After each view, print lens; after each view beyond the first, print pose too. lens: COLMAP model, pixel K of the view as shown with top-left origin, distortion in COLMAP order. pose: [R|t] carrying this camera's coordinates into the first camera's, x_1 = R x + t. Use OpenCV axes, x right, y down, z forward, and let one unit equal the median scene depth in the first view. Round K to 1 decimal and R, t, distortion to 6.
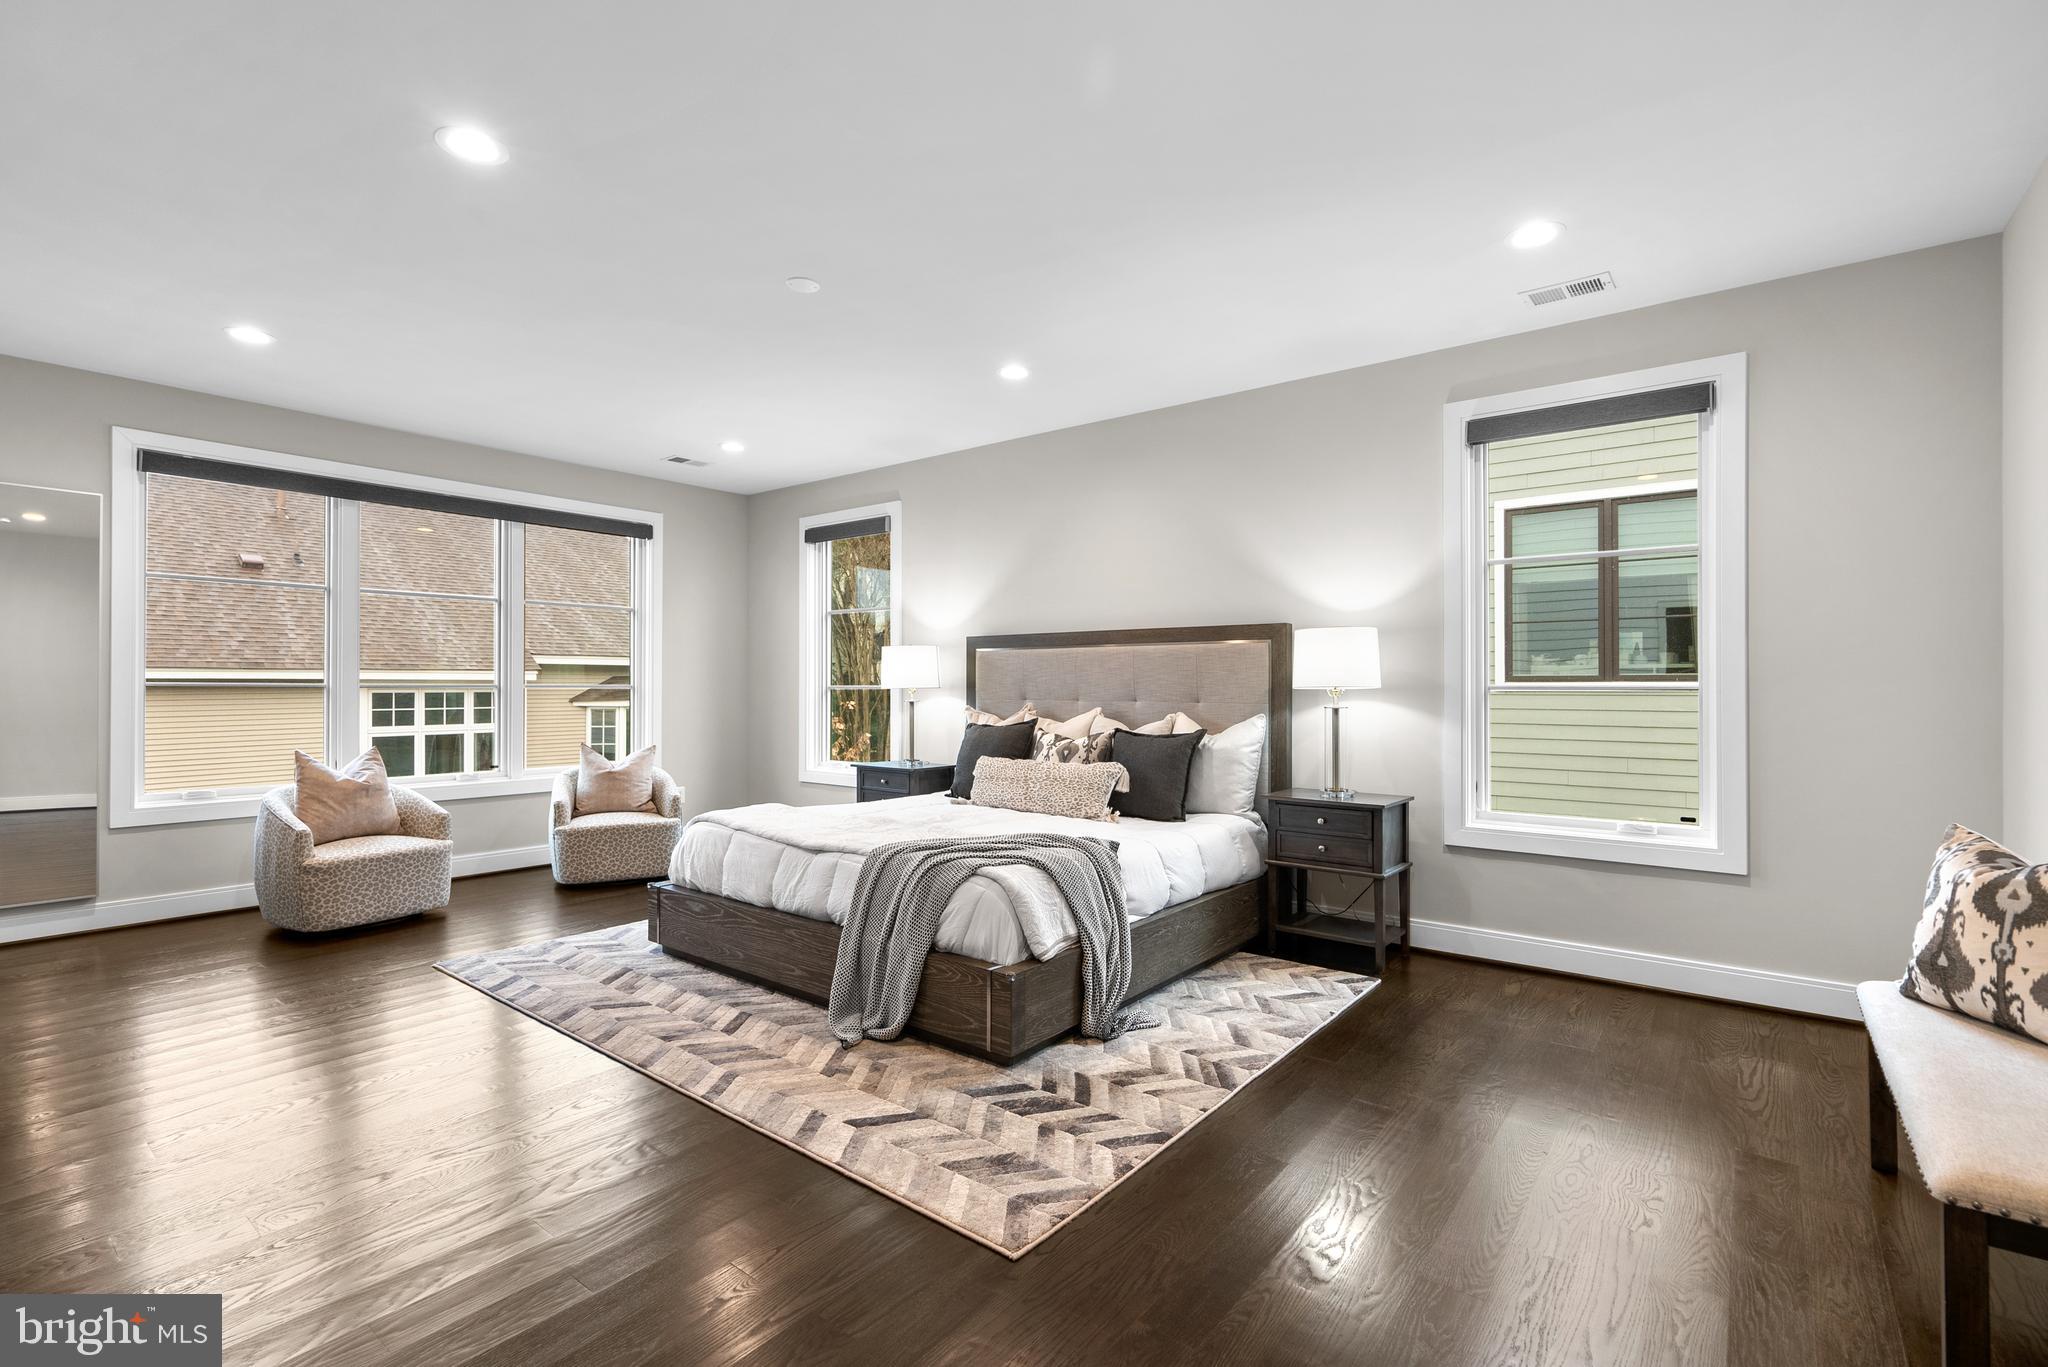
lens RADIAL K [[932.6, 0, 1021.1], [0, 932.6, 684.1], [0, 0, 1]] dist [-0.001316, 0.000963]
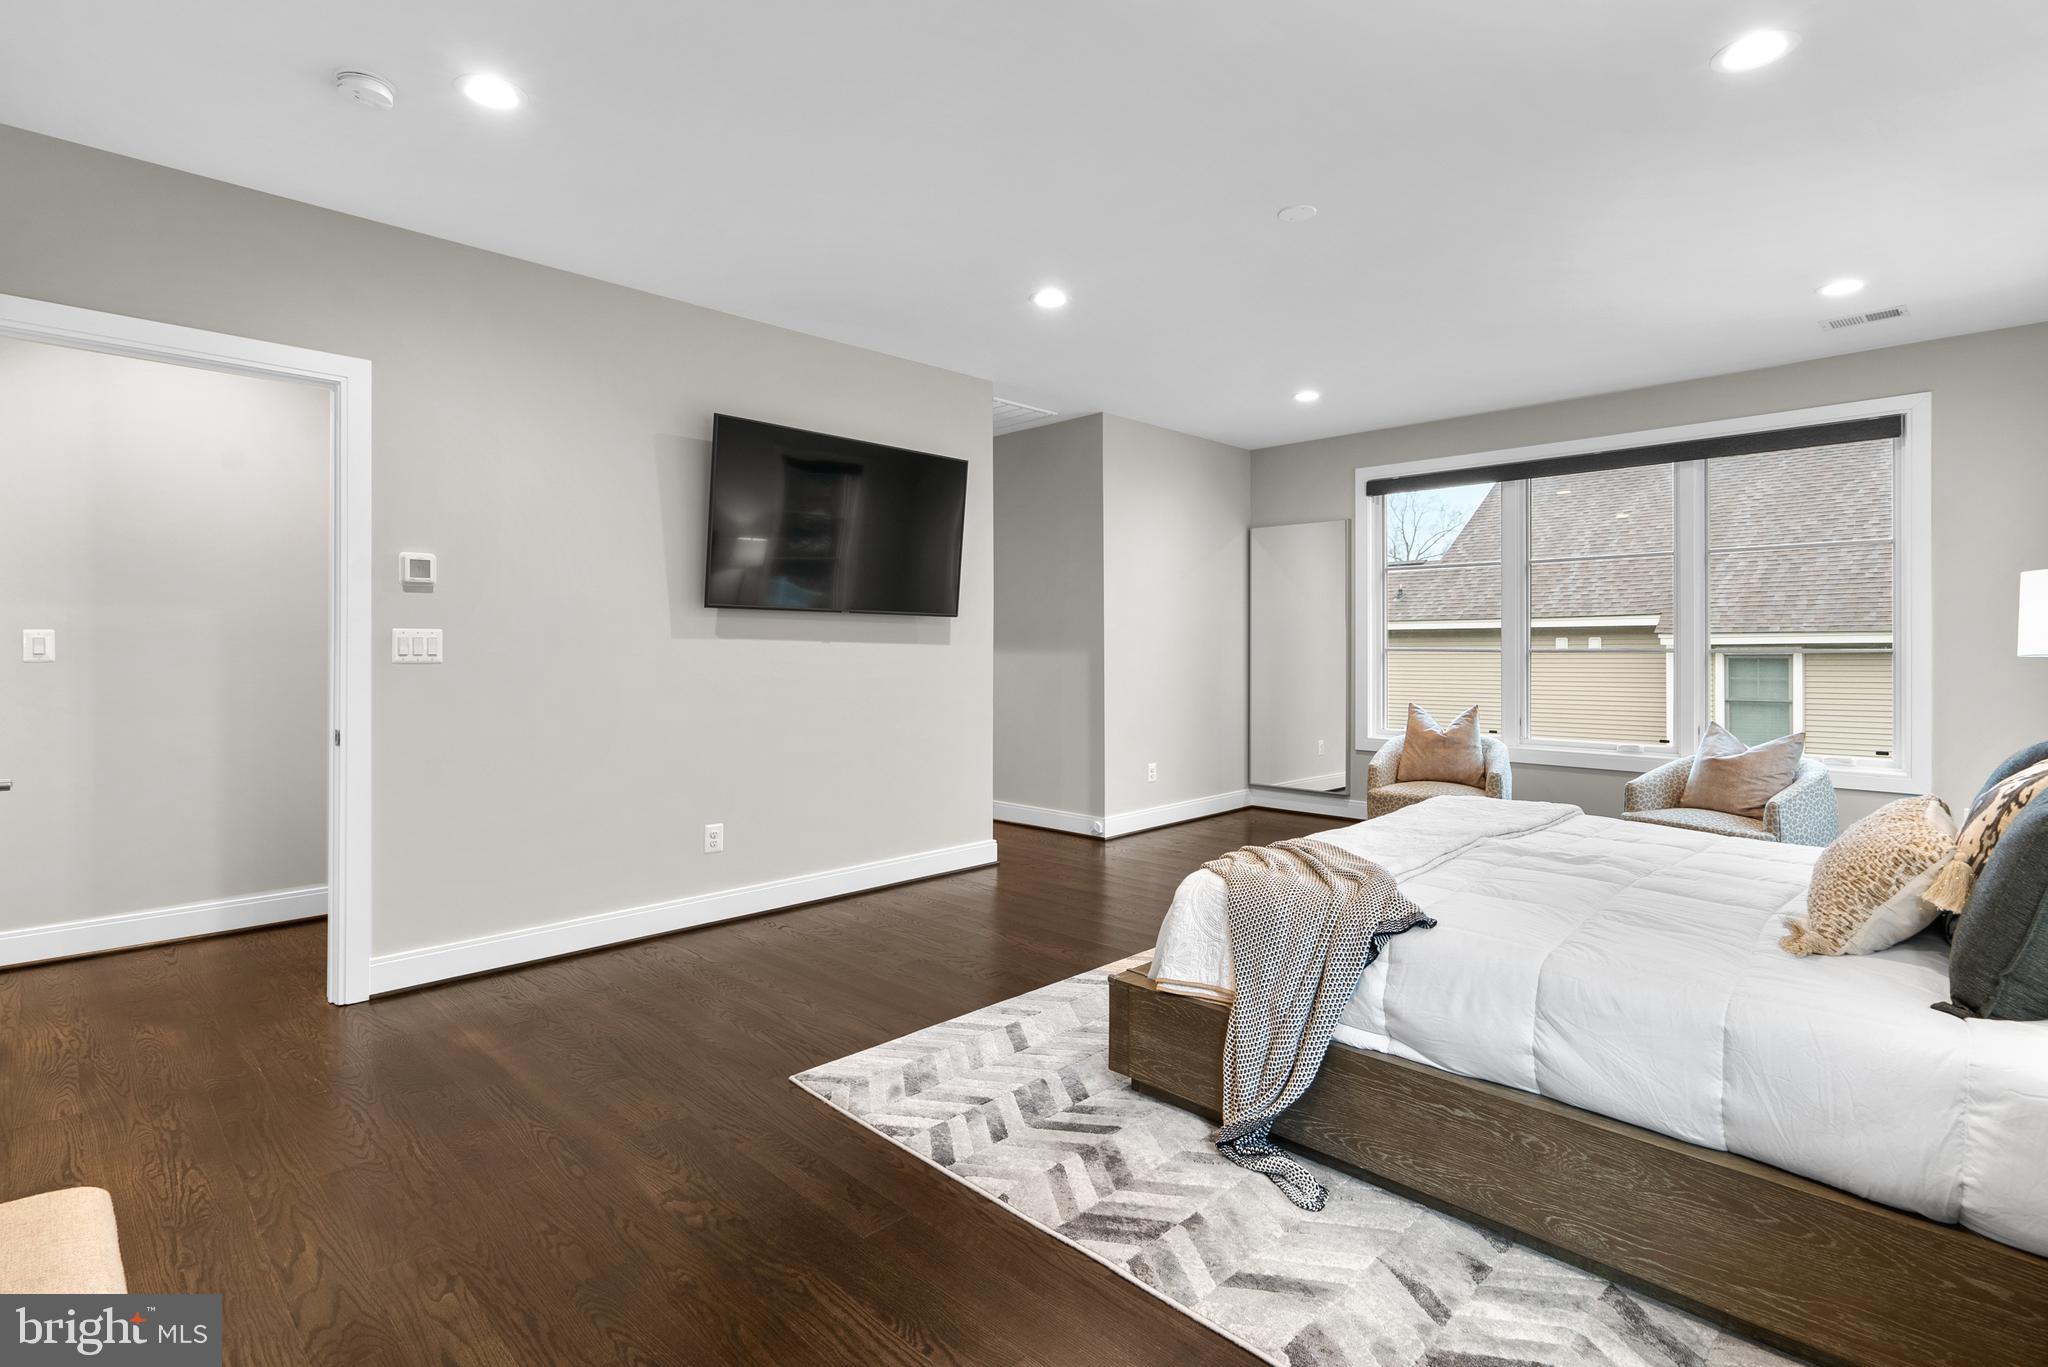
lens RADIAL K [[953.7, 0, 968.5], [0, 953.7, 637.7], [0, 0, 1]] dist [-0.001453, -0.000077]
pose [[-0.129516, -0.012884, -0.991494, 0.896472], [0.000350, 0.999915, -0.013039, 0.002196], [0.991577, -0.002036, -0.129501, 0.972742]]
